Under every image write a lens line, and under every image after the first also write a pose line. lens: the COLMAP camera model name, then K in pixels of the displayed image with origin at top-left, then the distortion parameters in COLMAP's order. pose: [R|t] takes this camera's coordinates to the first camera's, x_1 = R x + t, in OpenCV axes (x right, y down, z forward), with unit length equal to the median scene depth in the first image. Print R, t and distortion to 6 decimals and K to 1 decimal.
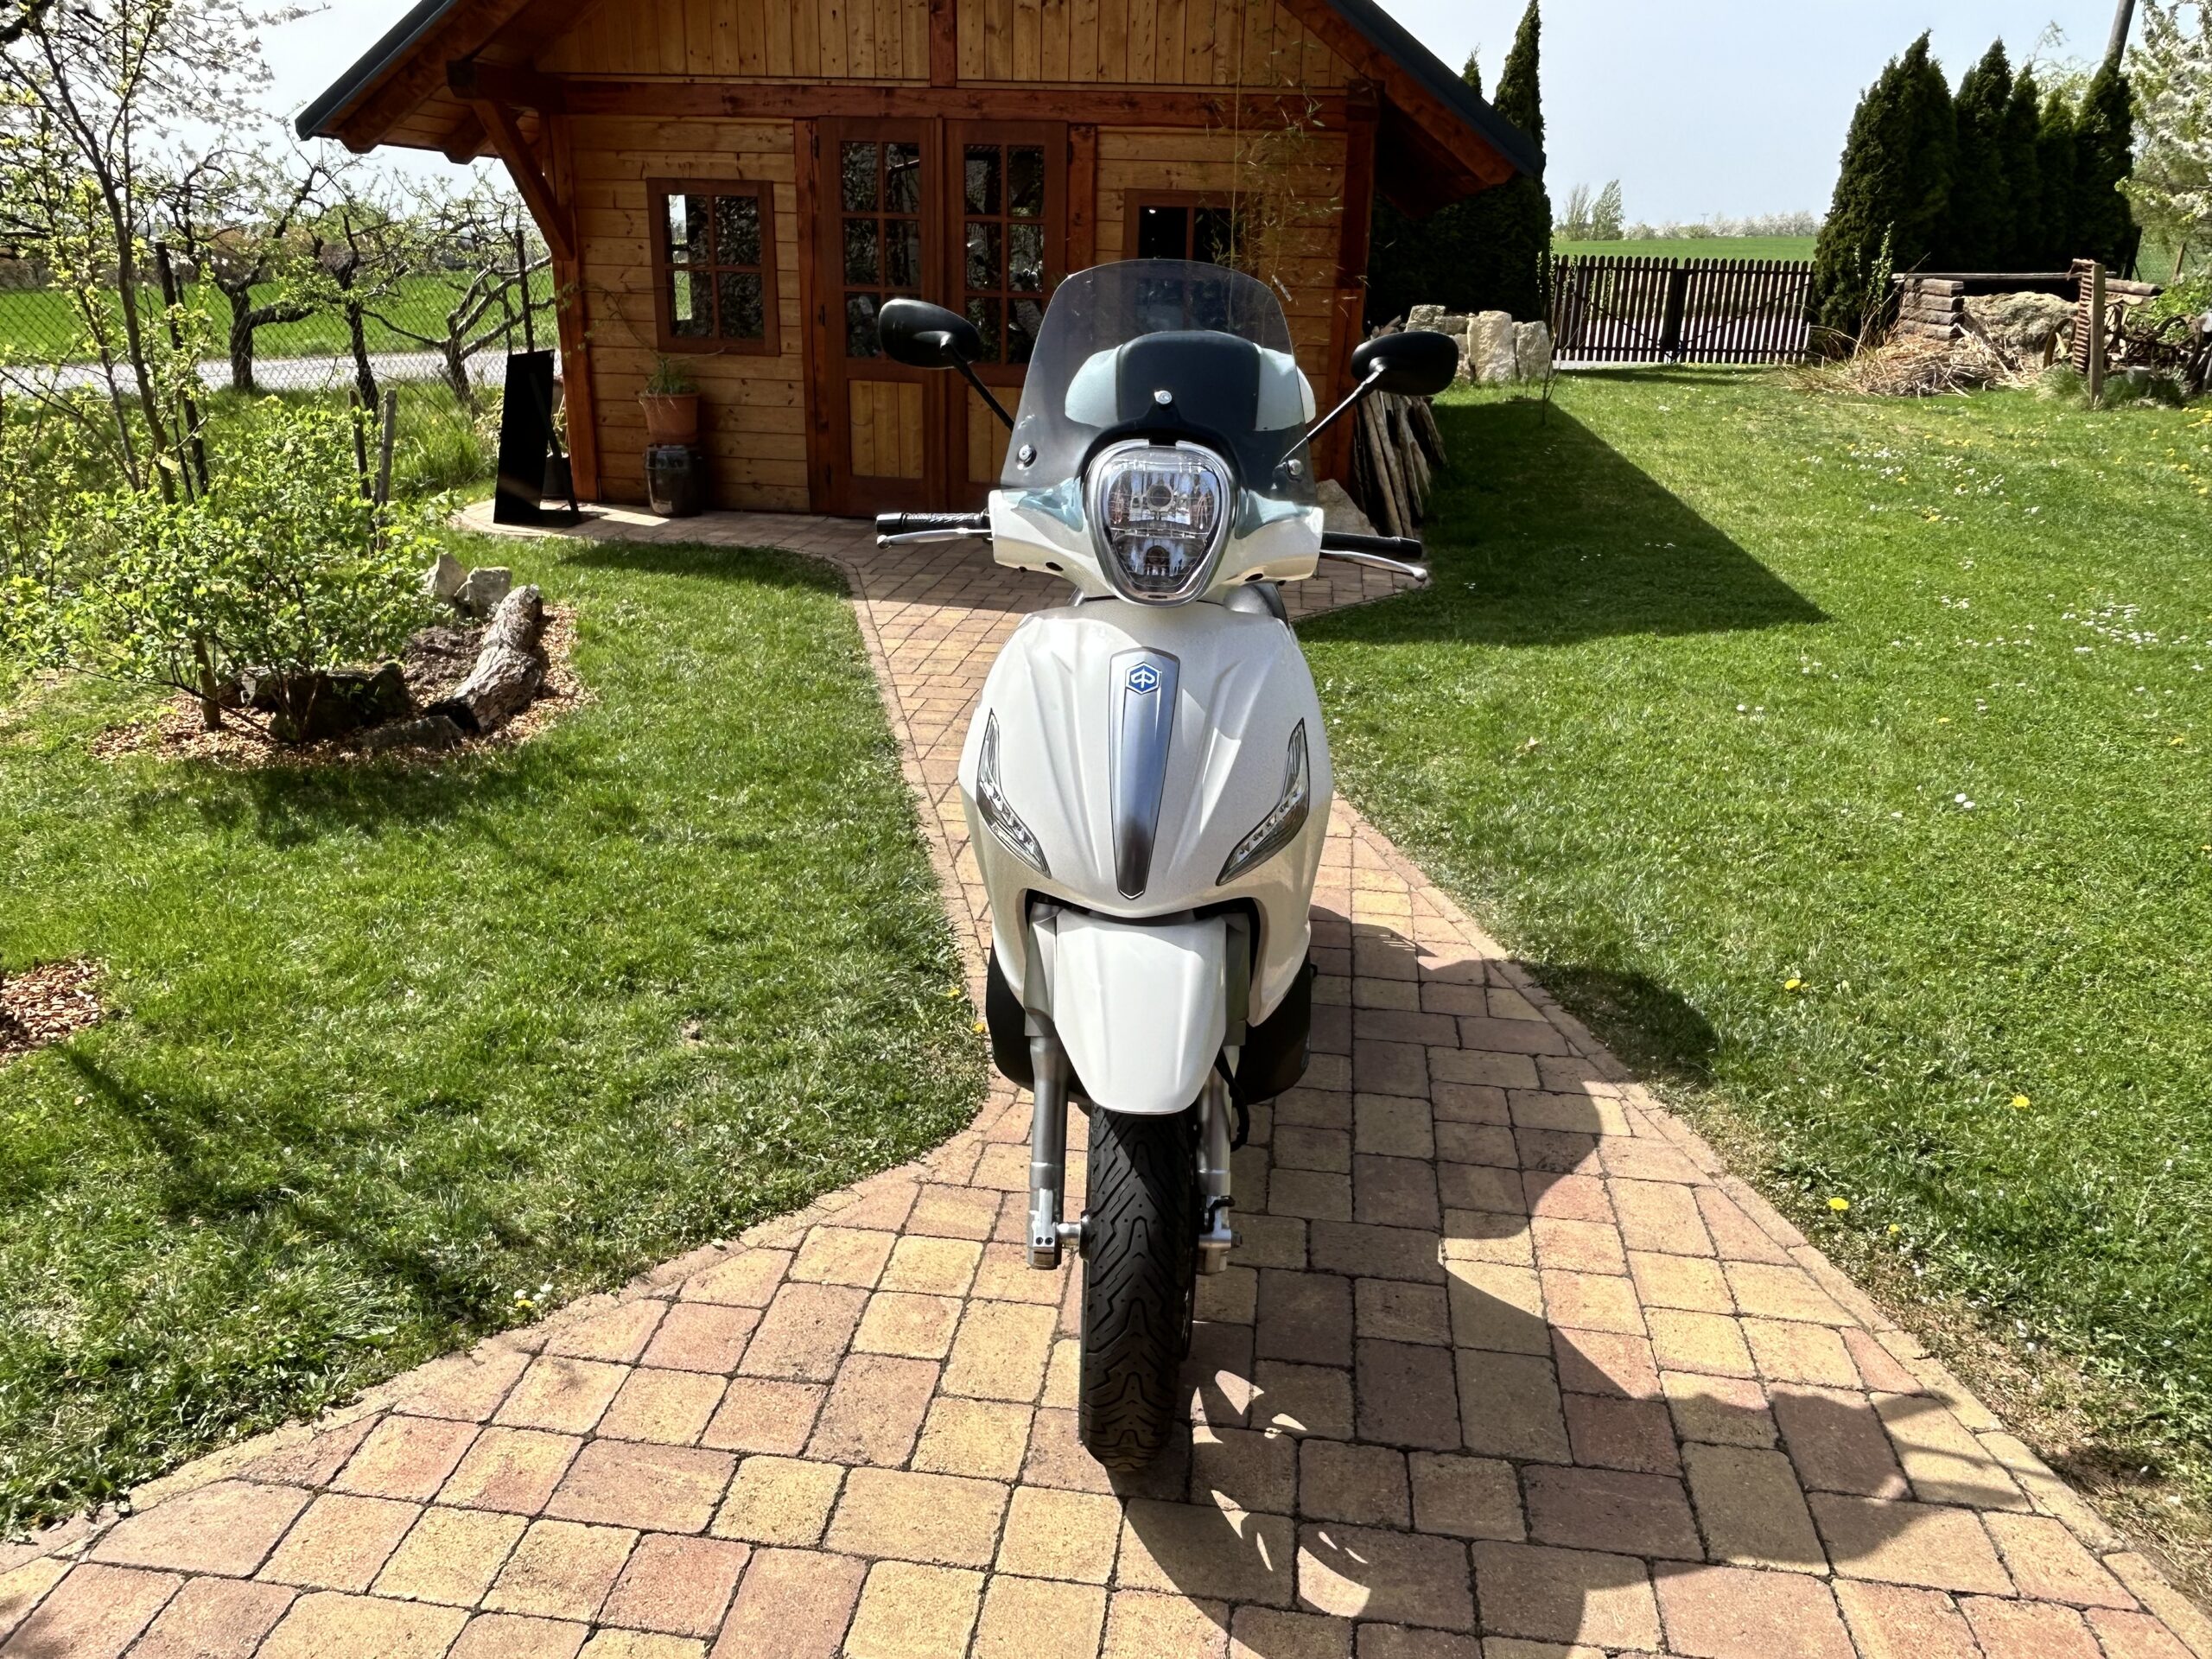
lens RADIAL K [[1547.4, 0, 1105.8], [0, 1547.4, 833.2], [0, 0, 1]] dist [-0.007195, -0.004455]
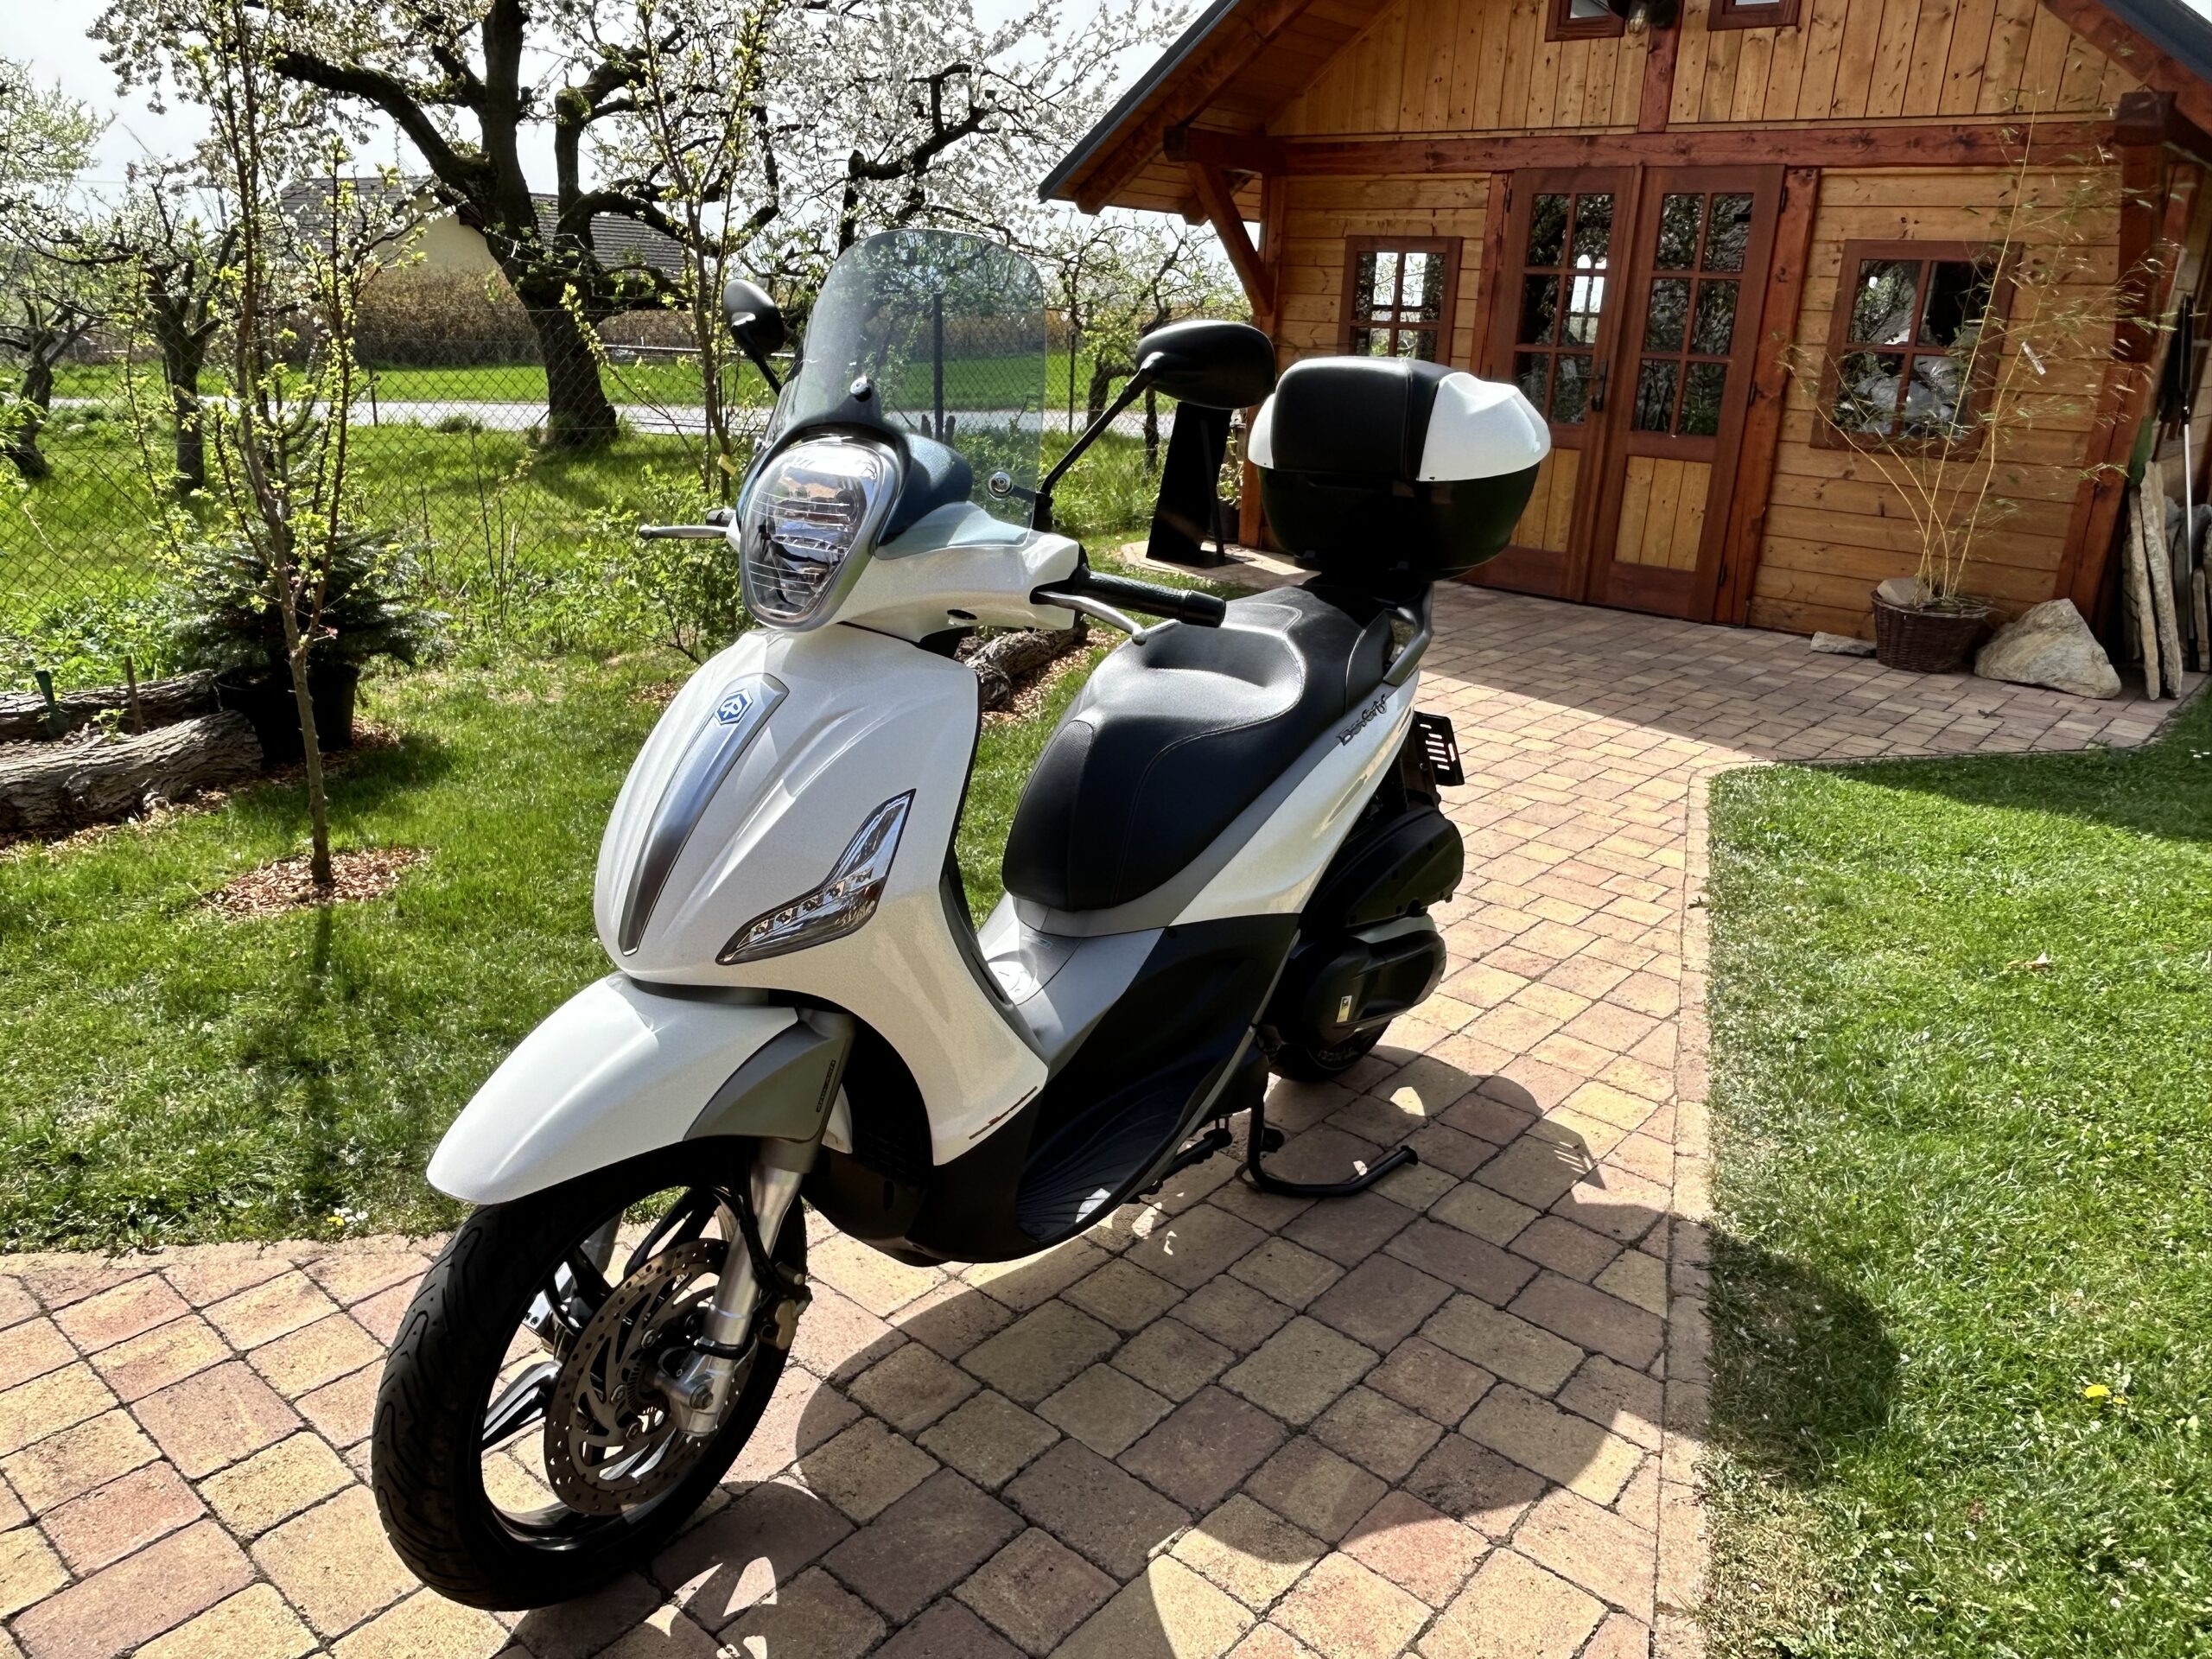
lens RADIAL K [[1547.4, 0, 1103.1], [0, 1547.4, 825.0], [0, 0, 1]] dist [-0.007195, -0.004455]
pose [[0.841873, 0.179275, -0.509029, 0.228980], [-0.205683, 0.978608, 0.004482, -0.029475], [0.498943, 0.100926, 0.860738, 0.137404]]
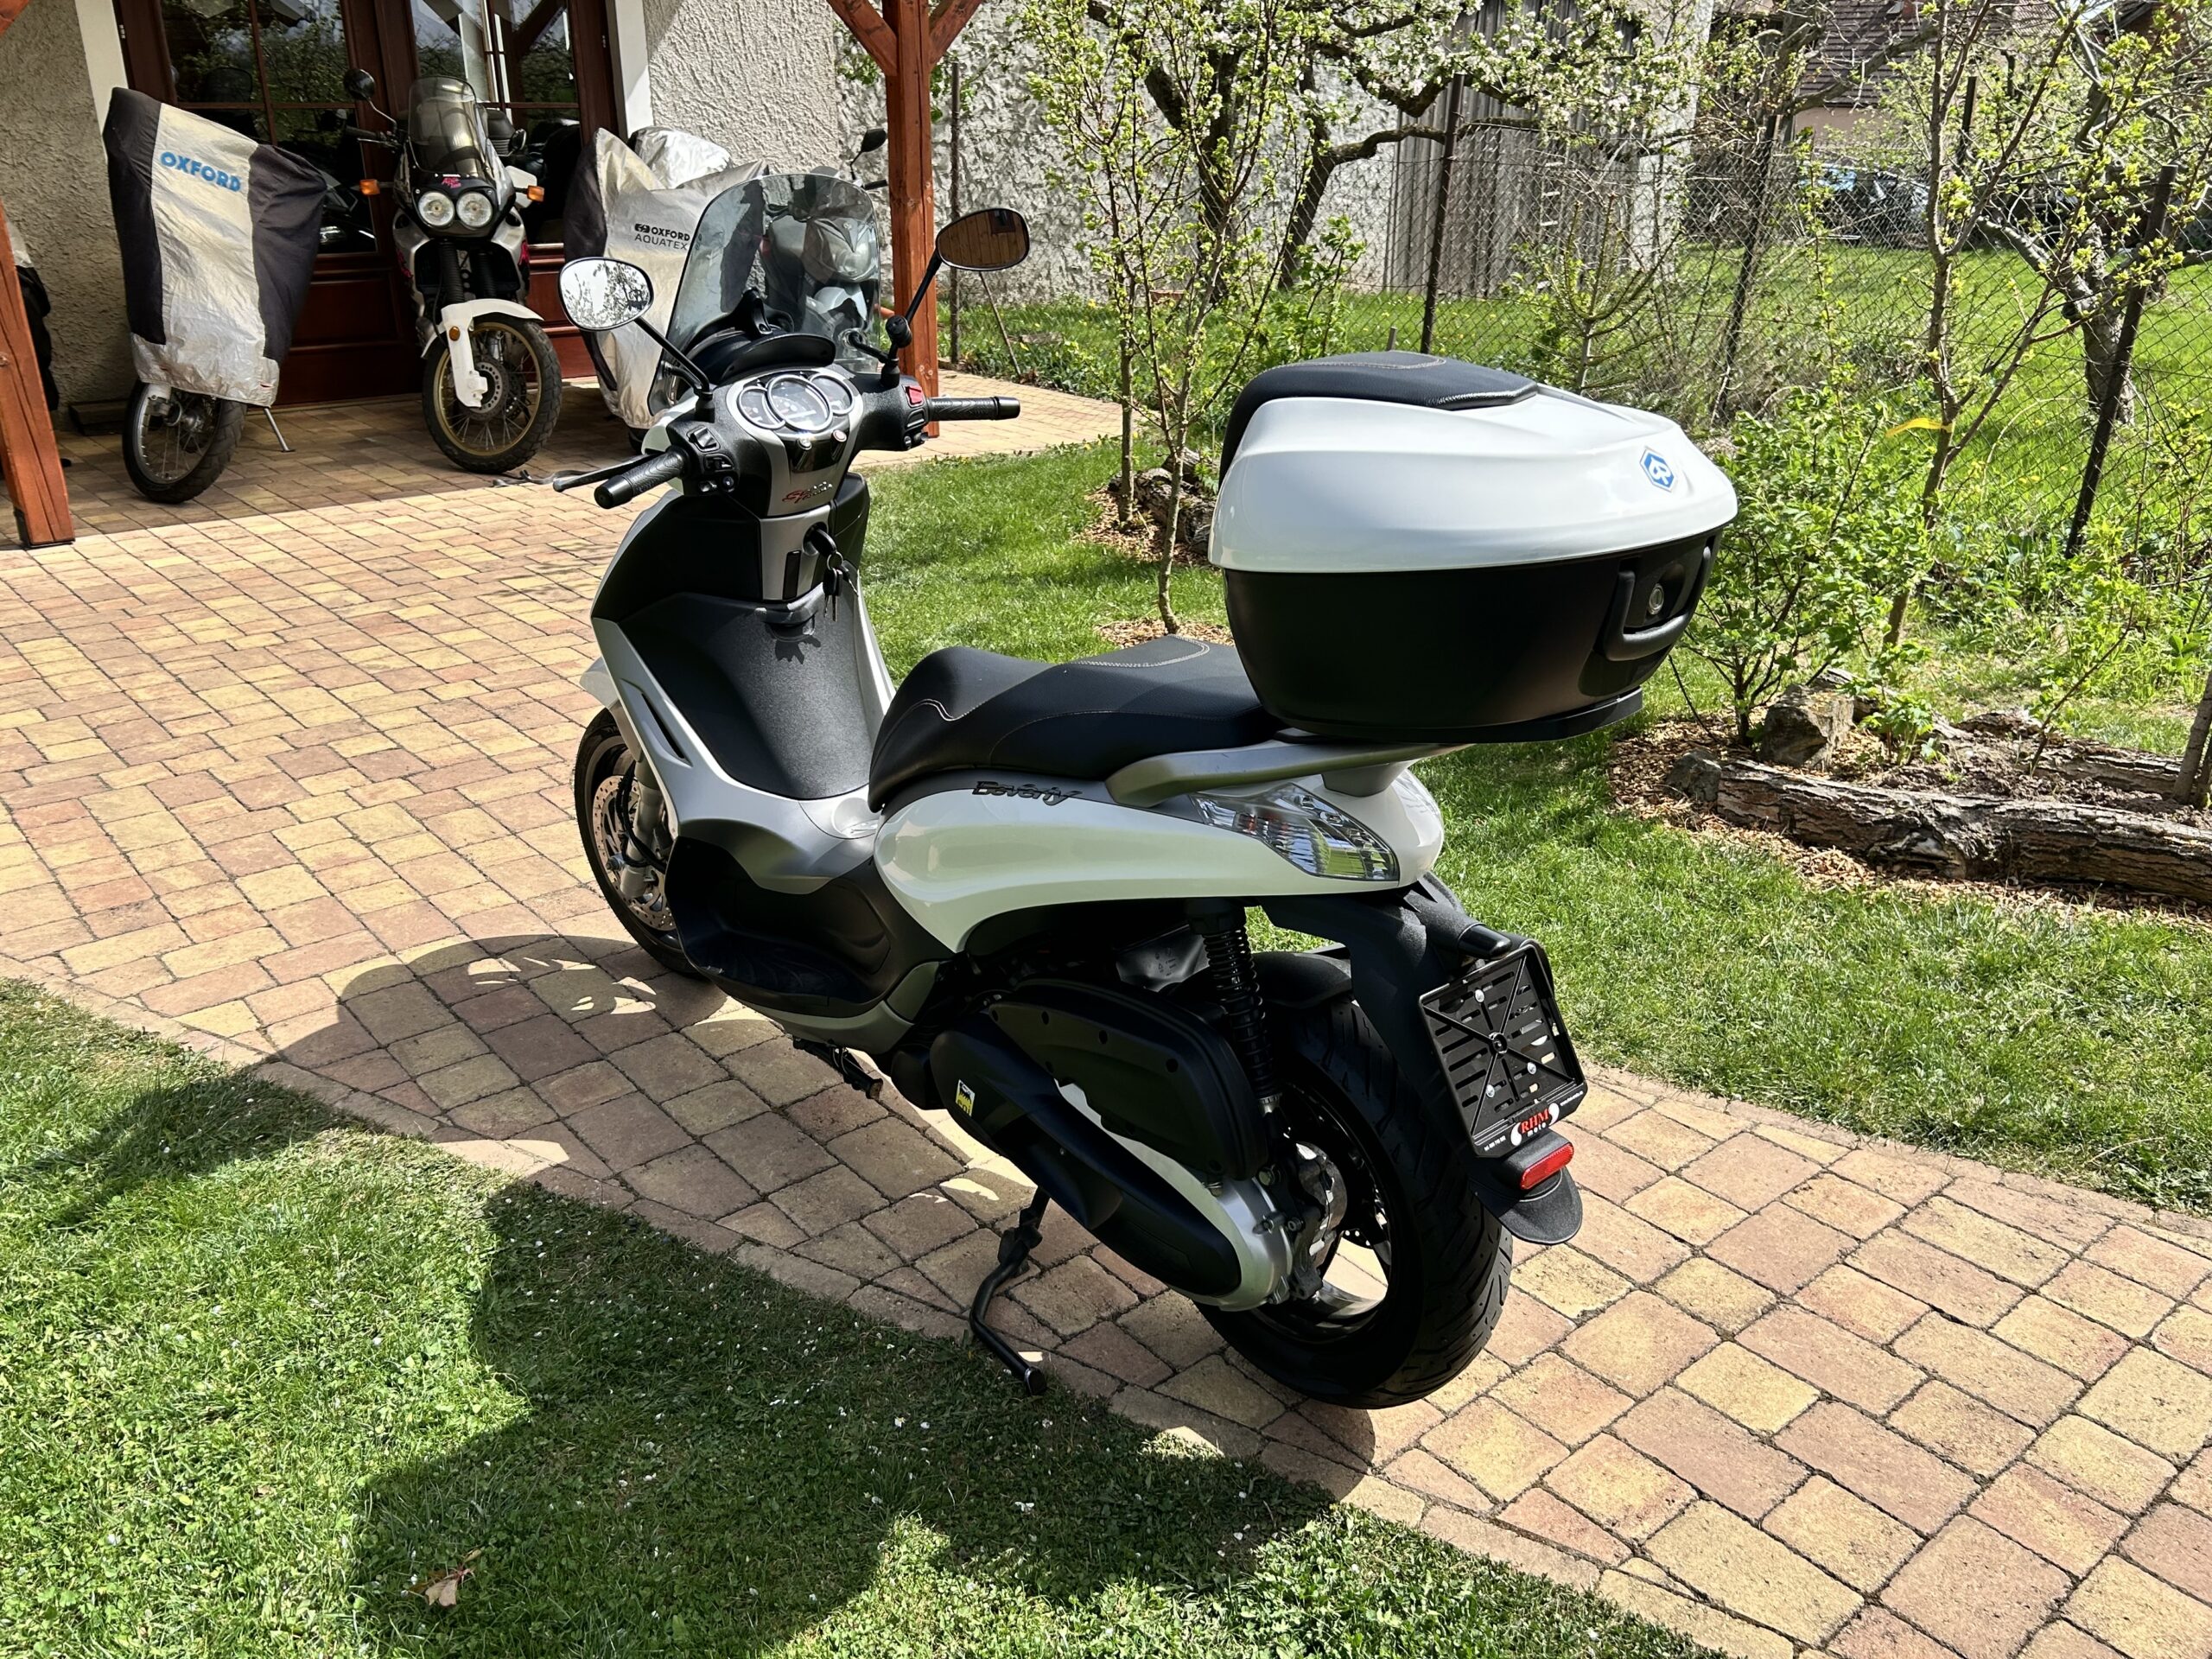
lens RADIAL K [[1719.6, 0, 1104.3], [0, 1719.6, 831.9], [0, 0, 1]] dist [0.012947, 0.003530]
pose [[-0.662689, 0.261338, -0.701816, 0.350372], [-0.294780, 0.770457, 0.565243, -0.395945], [0.688439, 0.581462, -0.433536, 1.021753]]
